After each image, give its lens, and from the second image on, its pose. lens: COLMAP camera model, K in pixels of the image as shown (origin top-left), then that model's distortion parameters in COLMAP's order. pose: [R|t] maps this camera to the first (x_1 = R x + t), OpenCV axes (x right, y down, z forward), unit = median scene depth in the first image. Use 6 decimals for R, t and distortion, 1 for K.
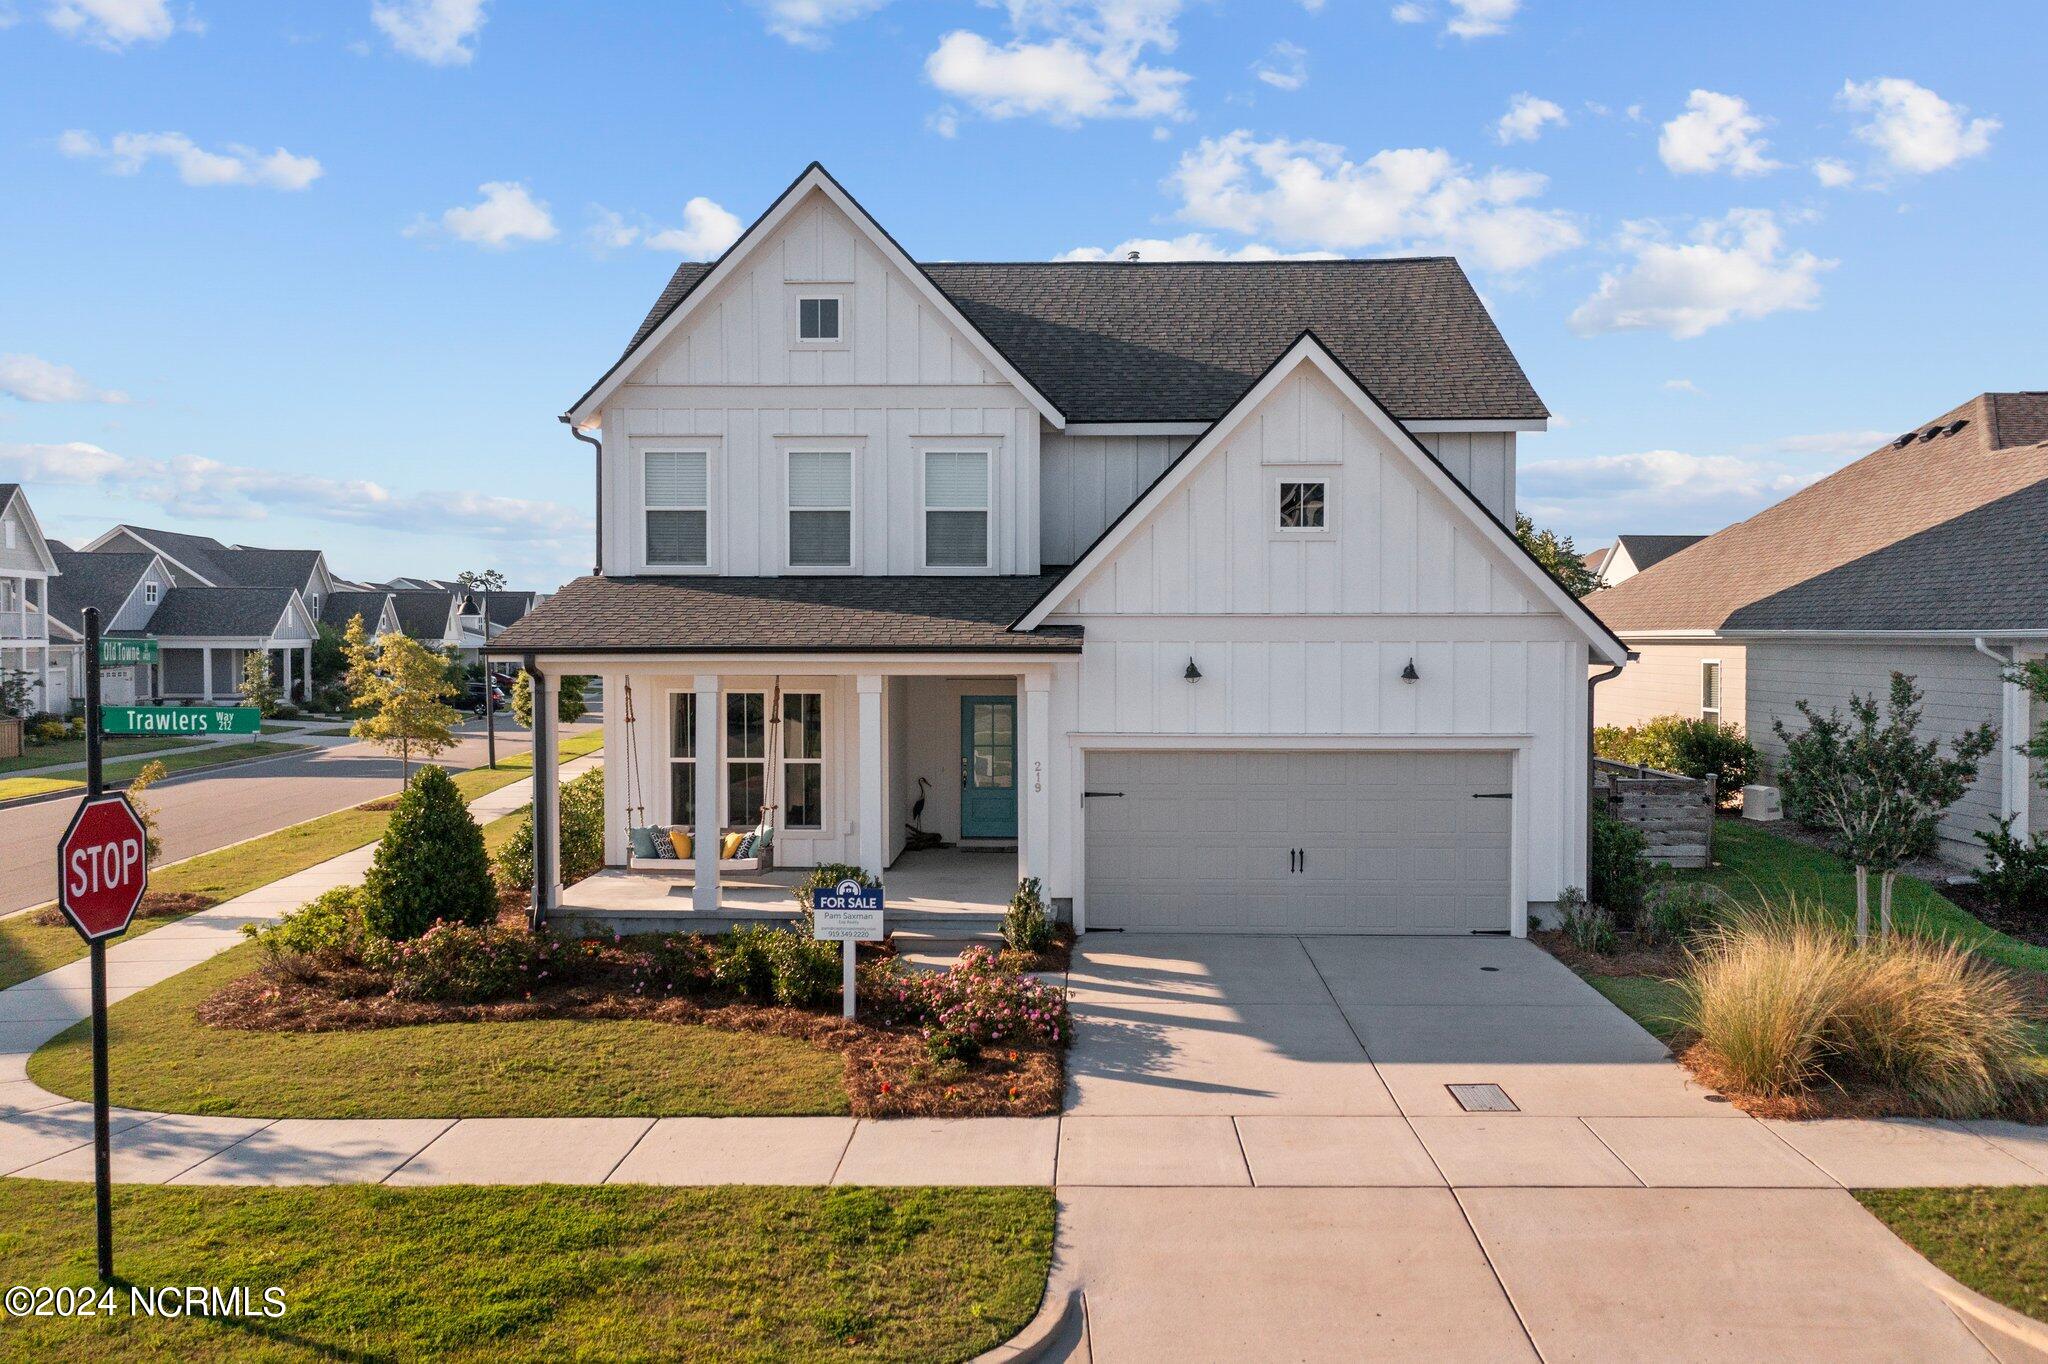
lens RADIAL K [[1873.4, 0, 1024.0], [0, 1873.4, 682.0], [0, 0, 1]] dist [0.002218, -0.001628]
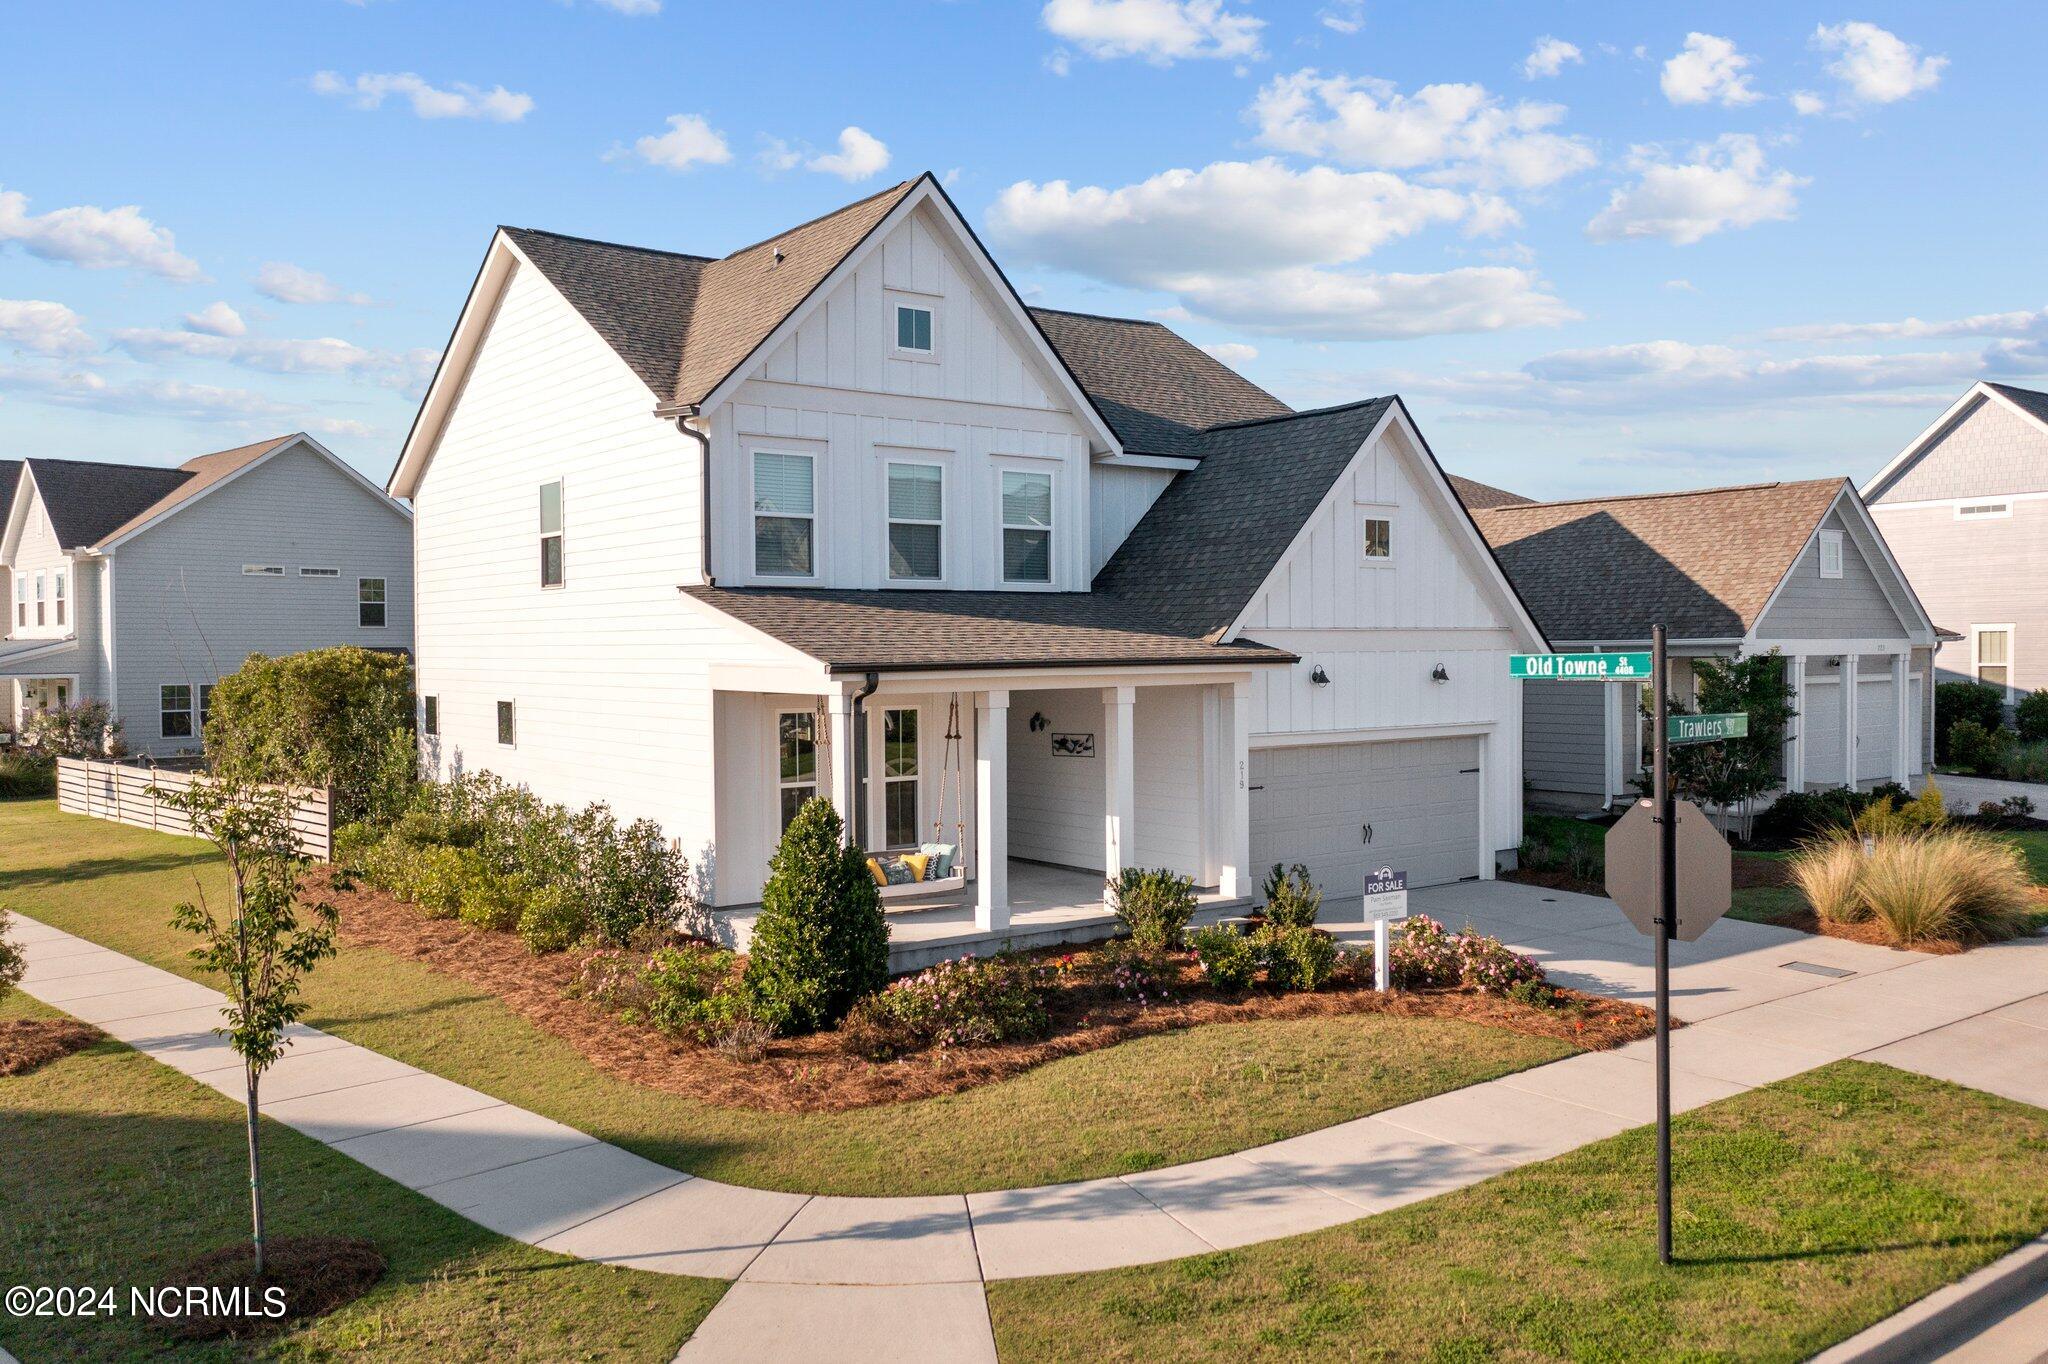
lens RADIAL K [[1873.4, 0, 1024.0], [0, 1873.4, 682.0], [0, 0, 1]] dist [0.002218, -0.001628]
pose [[0.724573, -0.018884, 0.688940, -0.798094], [0.026276, 0.999655, -0.000234, -0.007115], [-0.688697, 0.018272, 0.724819, 0.265958]]
